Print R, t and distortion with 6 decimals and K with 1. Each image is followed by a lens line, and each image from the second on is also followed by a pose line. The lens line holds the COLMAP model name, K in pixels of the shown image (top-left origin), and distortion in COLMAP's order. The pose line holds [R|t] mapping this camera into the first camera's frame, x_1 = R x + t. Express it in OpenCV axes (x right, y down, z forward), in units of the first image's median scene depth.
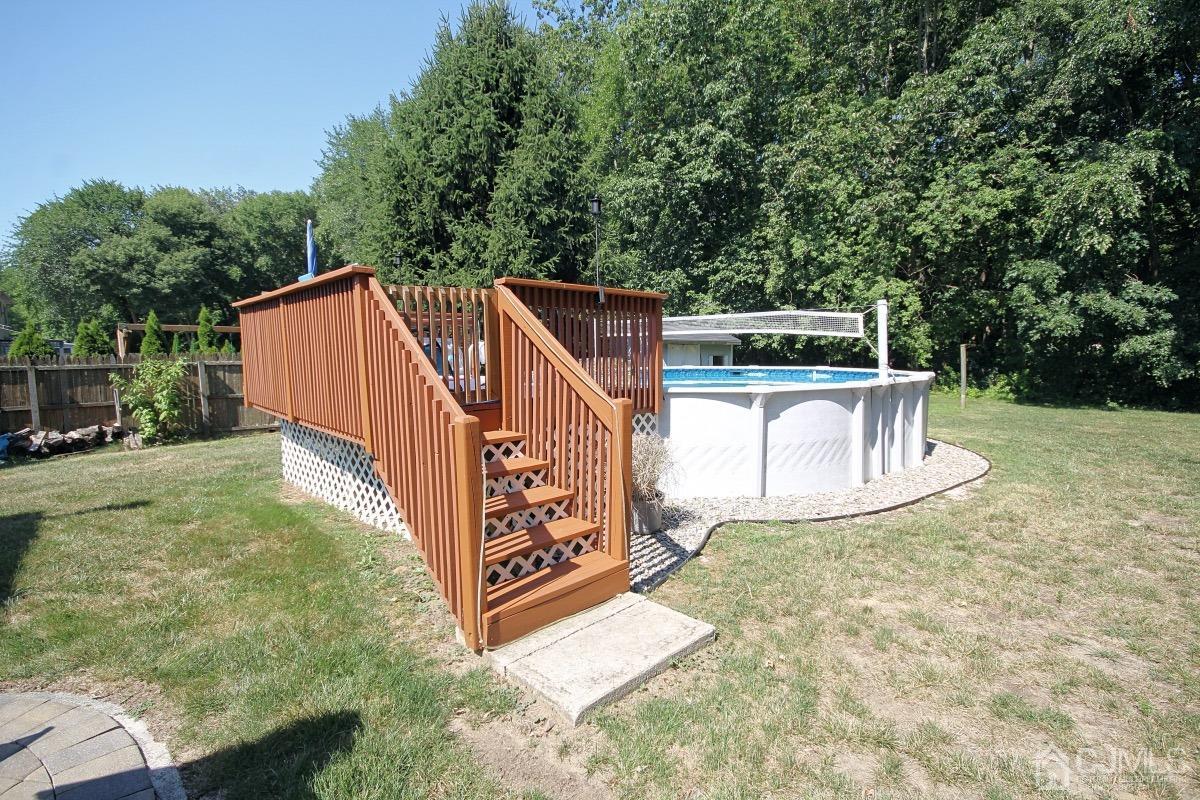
lens RADIAL K [[609.8, 0, 605.8], [0, 609.8, 401.3], [0, 0, 1]] dist [0.000799, -0.001064]
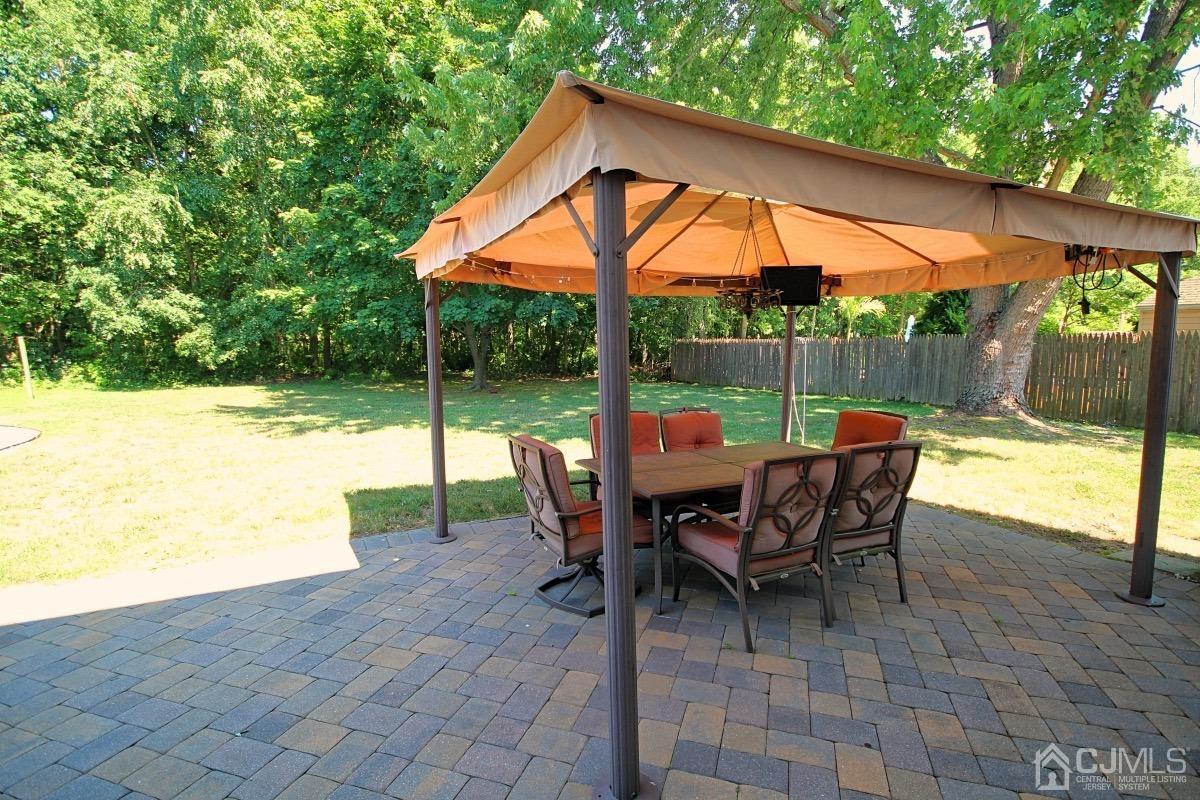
lens RADIAL K [[609.8, 0, 605.8], [0, 609.8, 401.3], [0, 0, 1]] dist [0.000799, -0.001064]
pose [[0.291199, -0.131467, 0.947586, -0.129740], [0.135449, 0.986200, 0.095200, 0.037164], [-0.947025, 0.100627, 0.304987, -0.242656]]
